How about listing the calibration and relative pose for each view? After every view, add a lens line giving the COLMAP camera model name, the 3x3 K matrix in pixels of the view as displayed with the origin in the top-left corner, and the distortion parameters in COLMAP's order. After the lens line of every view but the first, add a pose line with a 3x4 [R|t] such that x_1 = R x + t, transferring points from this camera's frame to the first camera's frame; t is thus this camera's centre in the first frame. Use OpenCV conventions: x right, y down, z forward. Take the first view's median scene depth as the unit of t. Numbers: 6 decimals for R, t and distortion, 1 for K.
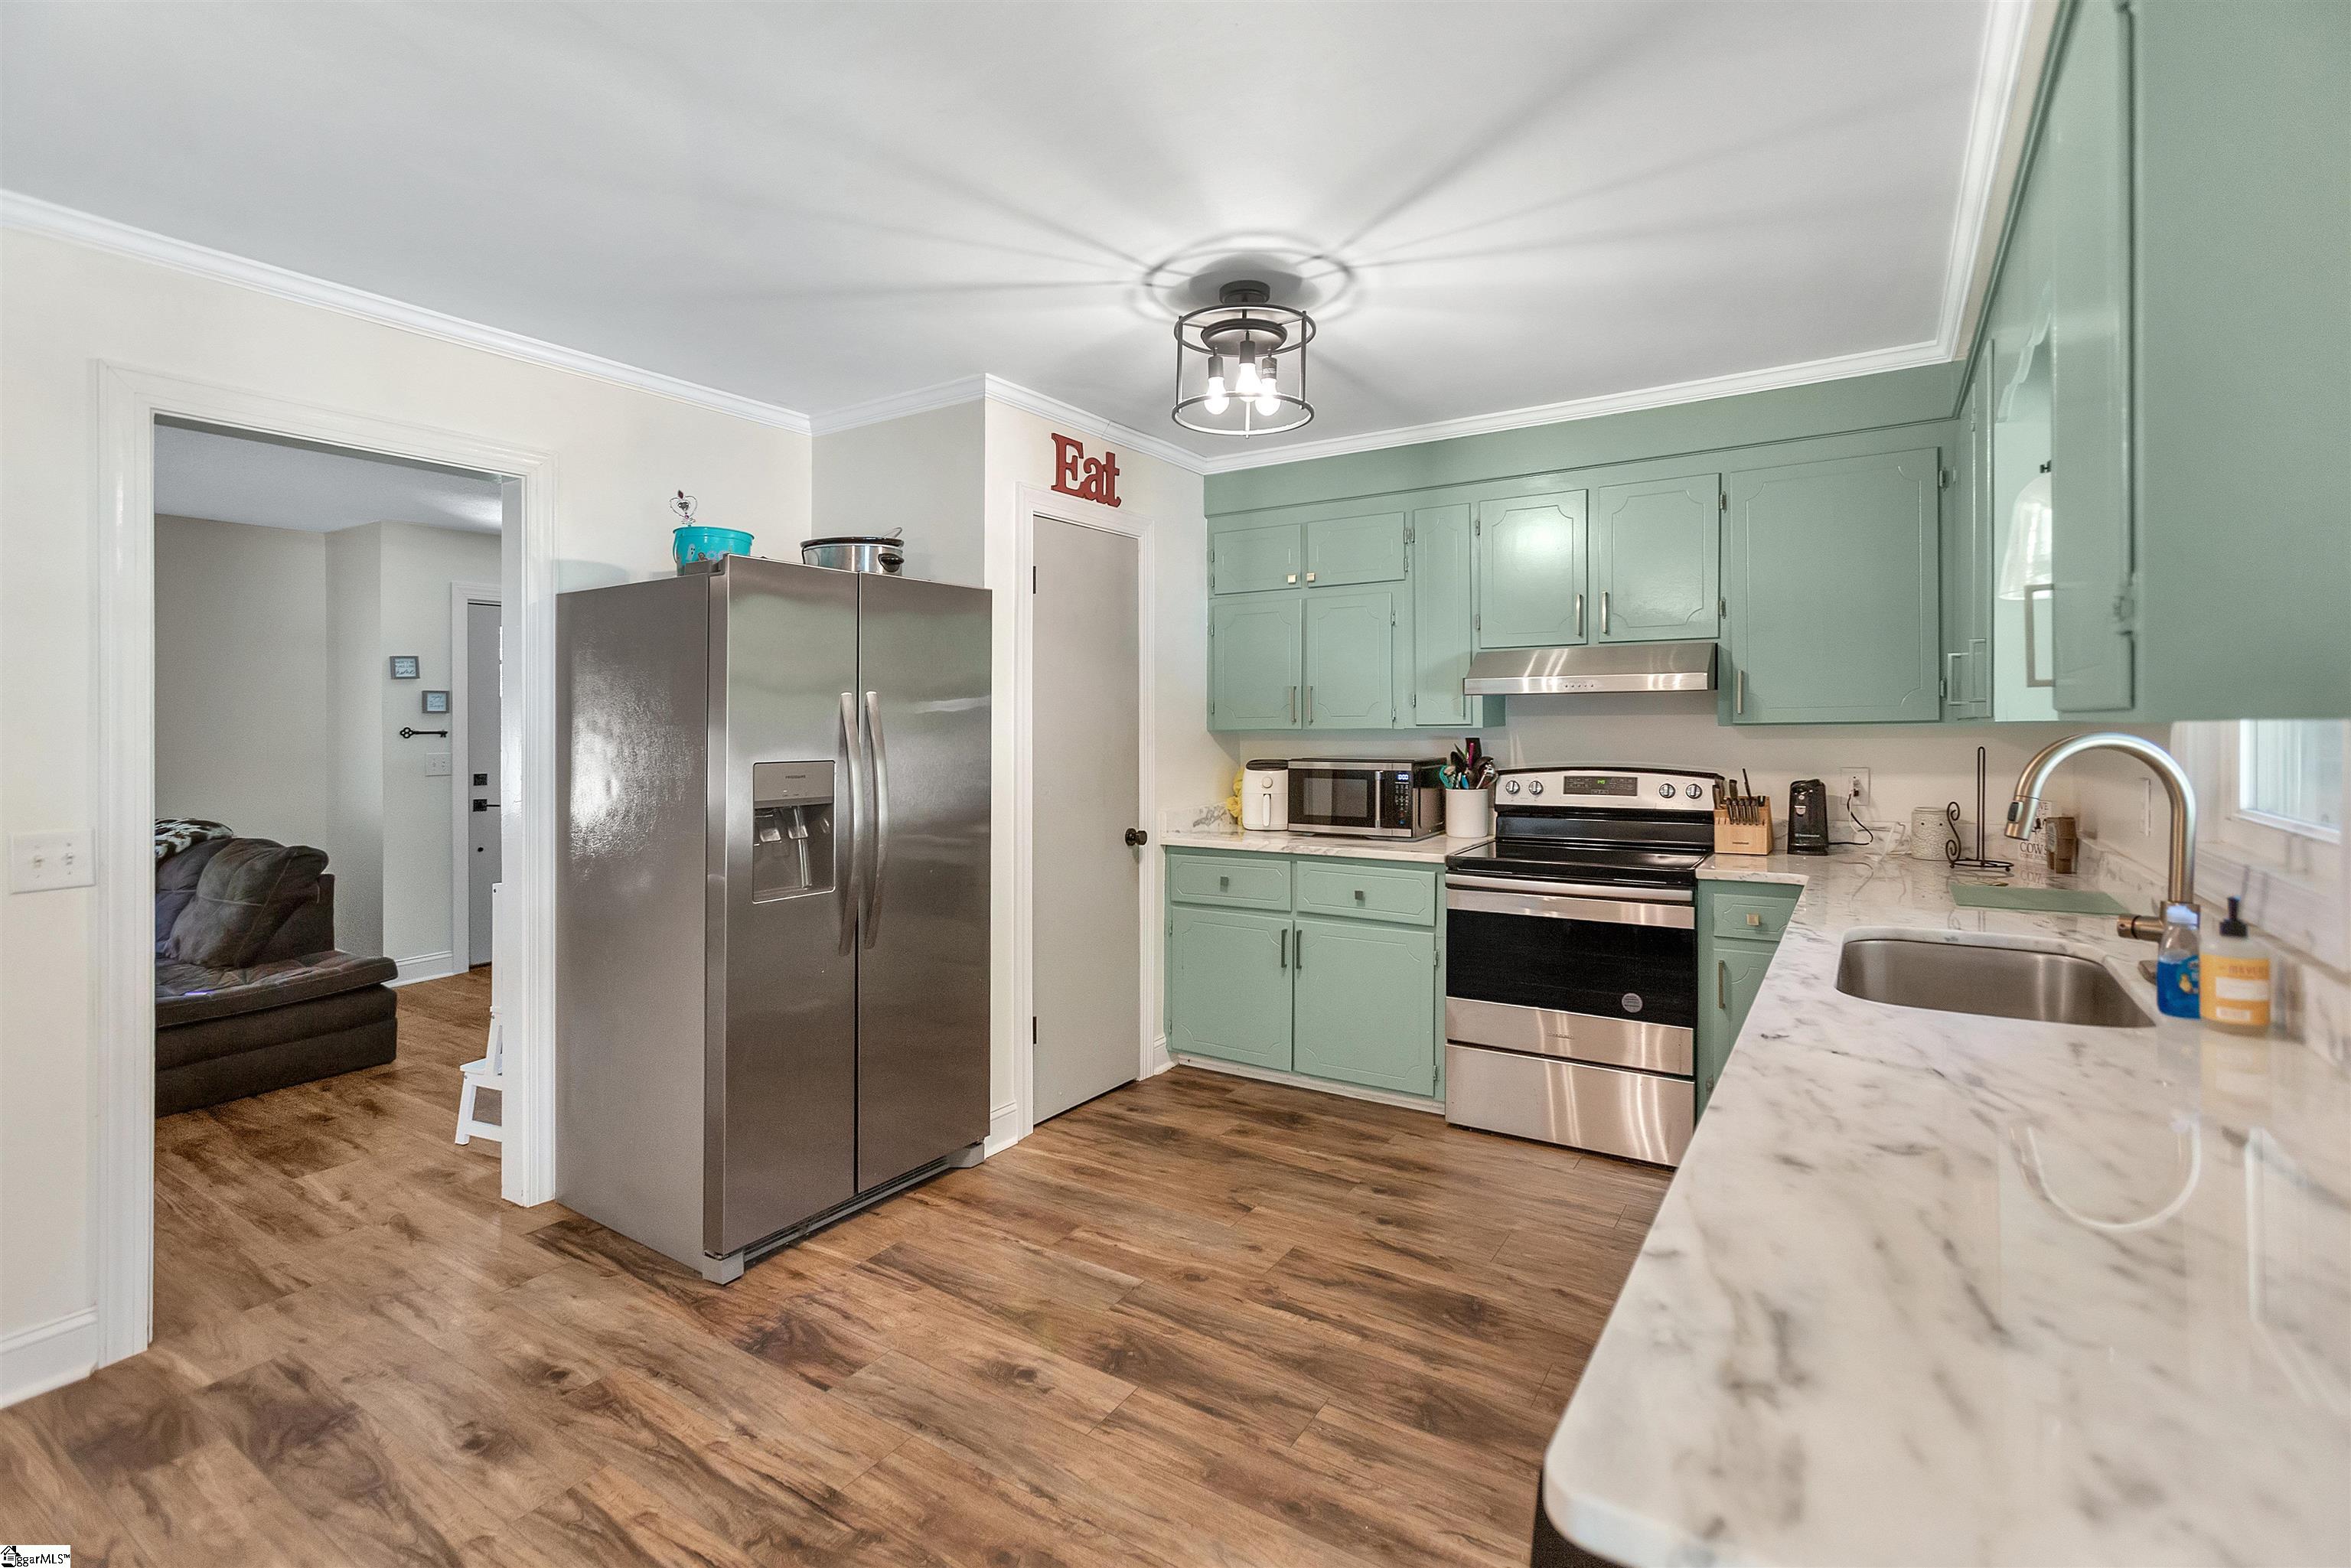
lens RADIAL K [[1088.2, 0, 1140.1], [0, 1088.2, 722.5], [0, 0, 1]] dist [-0.024670, 0.015001]
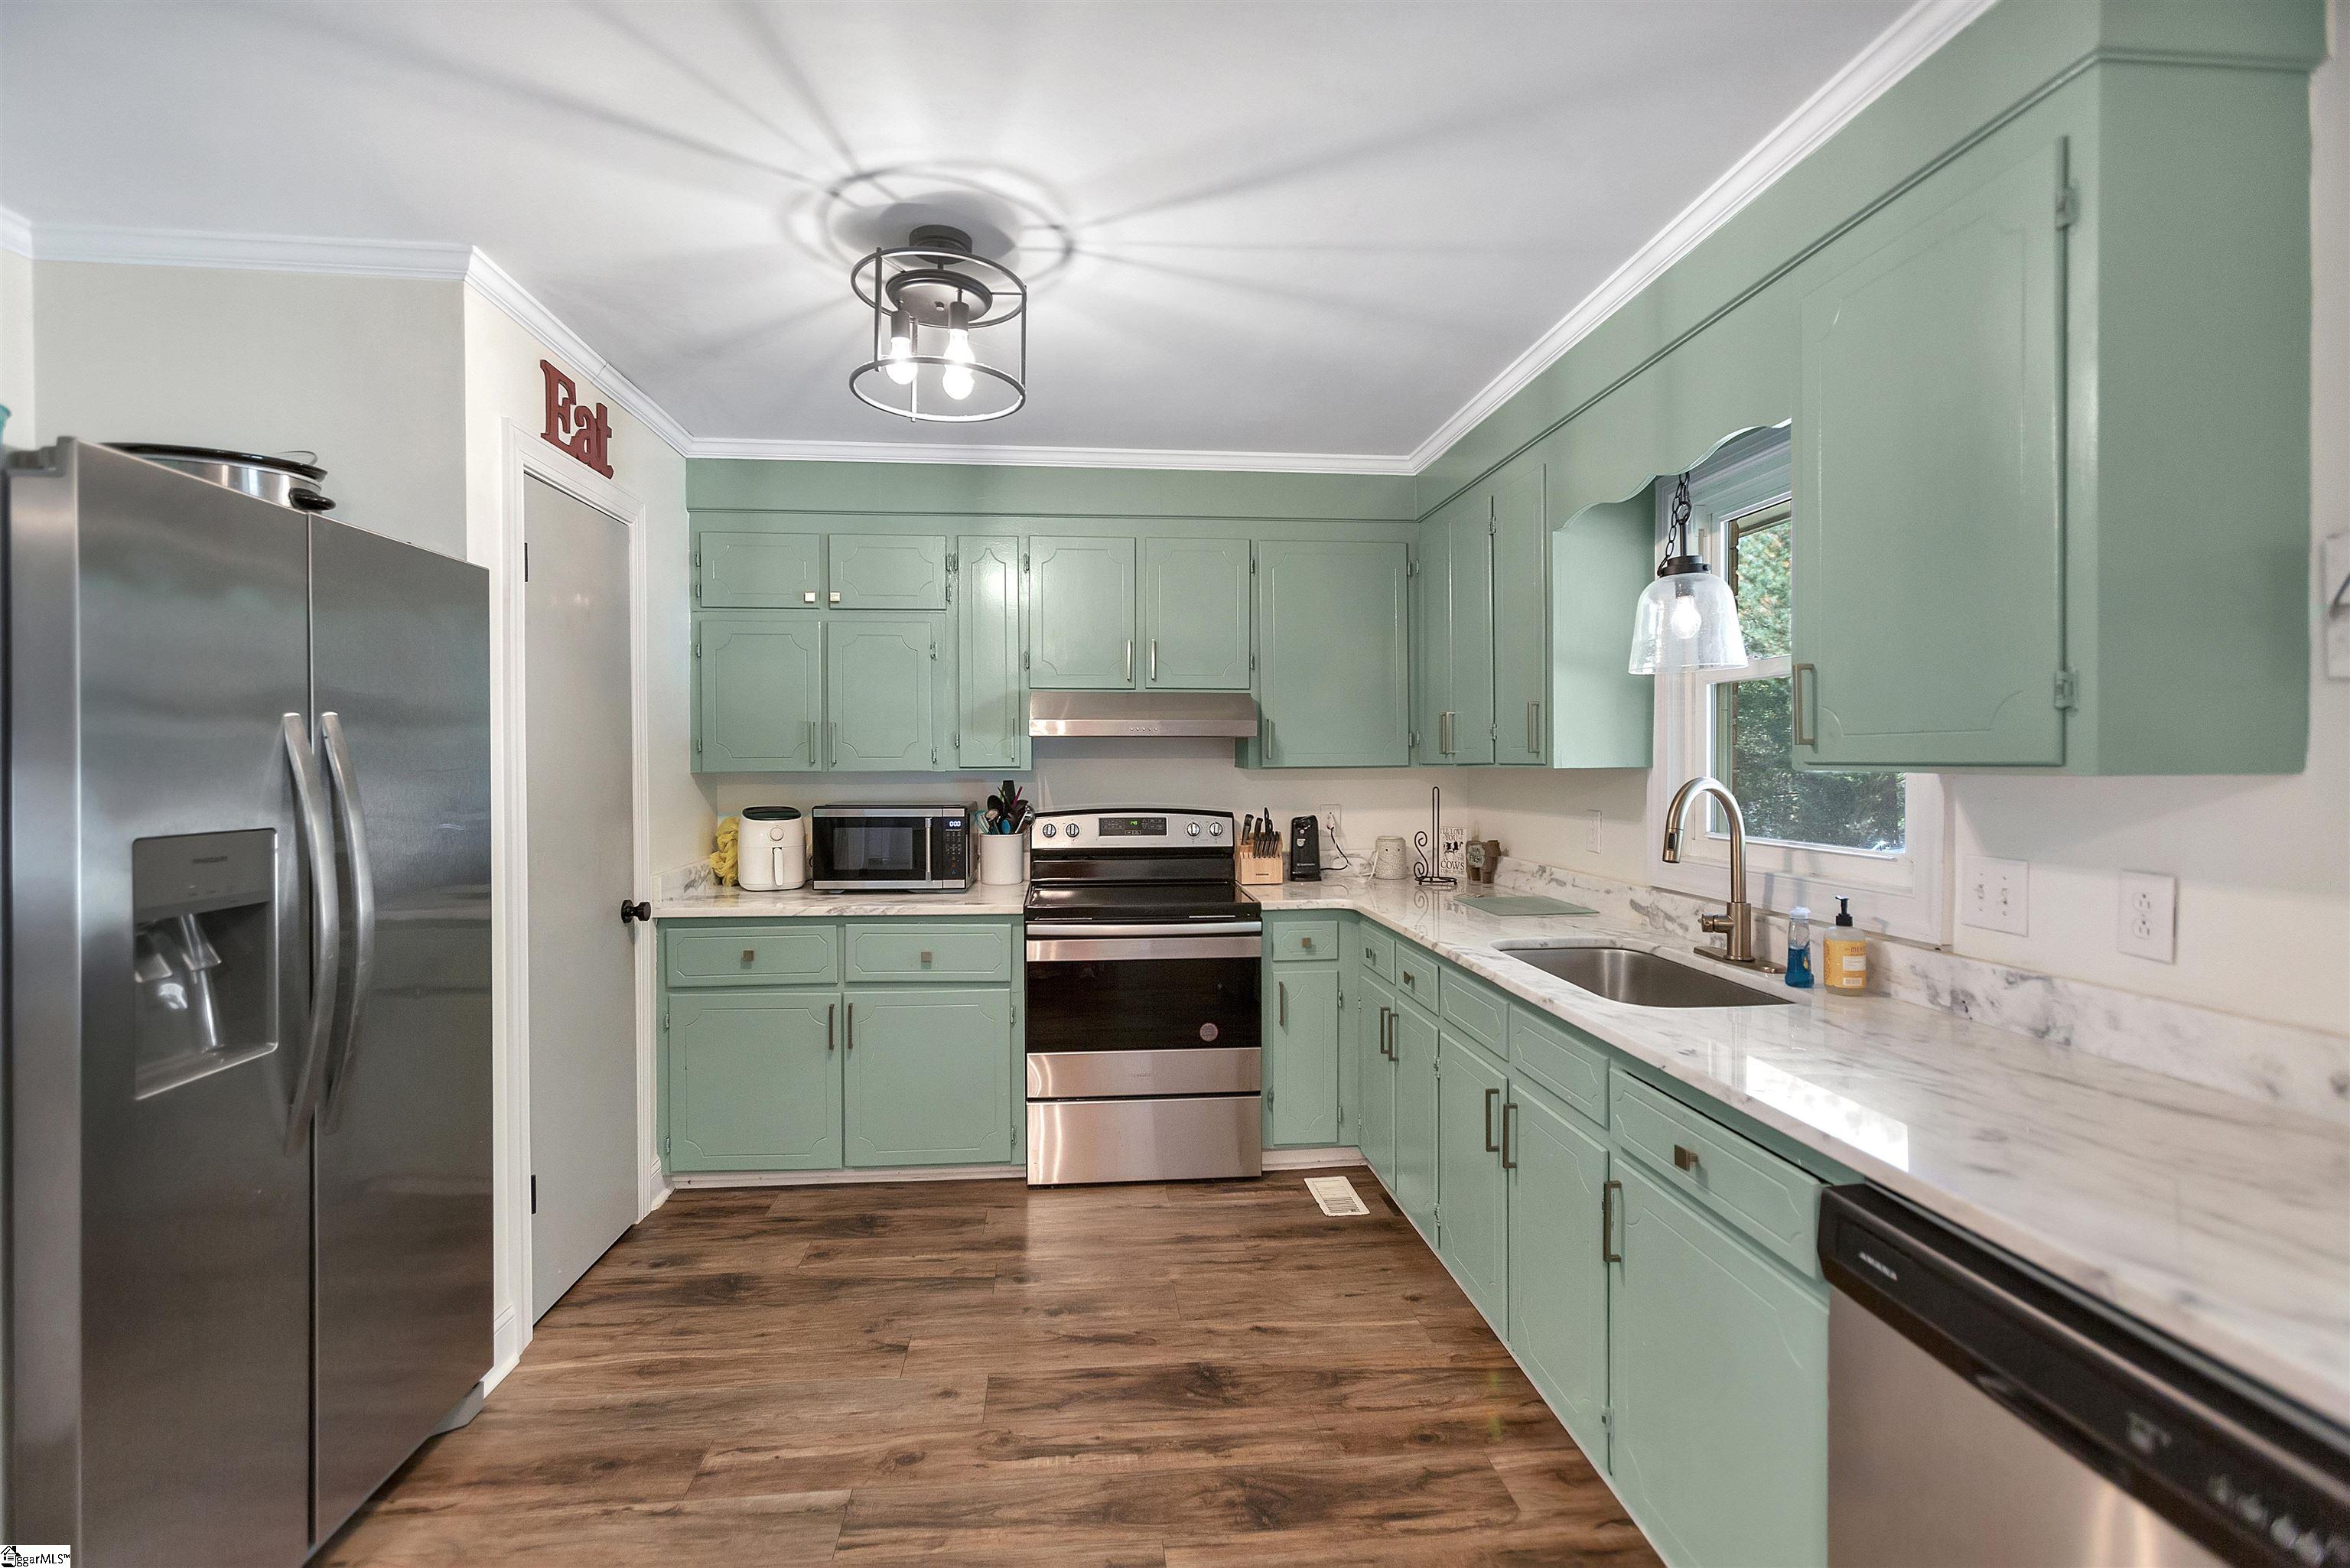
lens RADIAL K [[1070.0, 0, 1166.9], [0, 1070.0, 776.3], [0, 0, 1]] dist [-0.020225, 0.014466]
pose [[0.773498, -0.002475, 0.633794, -0.223073], [-0.006349, 0.999912, 0.011653, -0.002307], [-0.633767, -0.013038, 0.773414, 0.206098]]
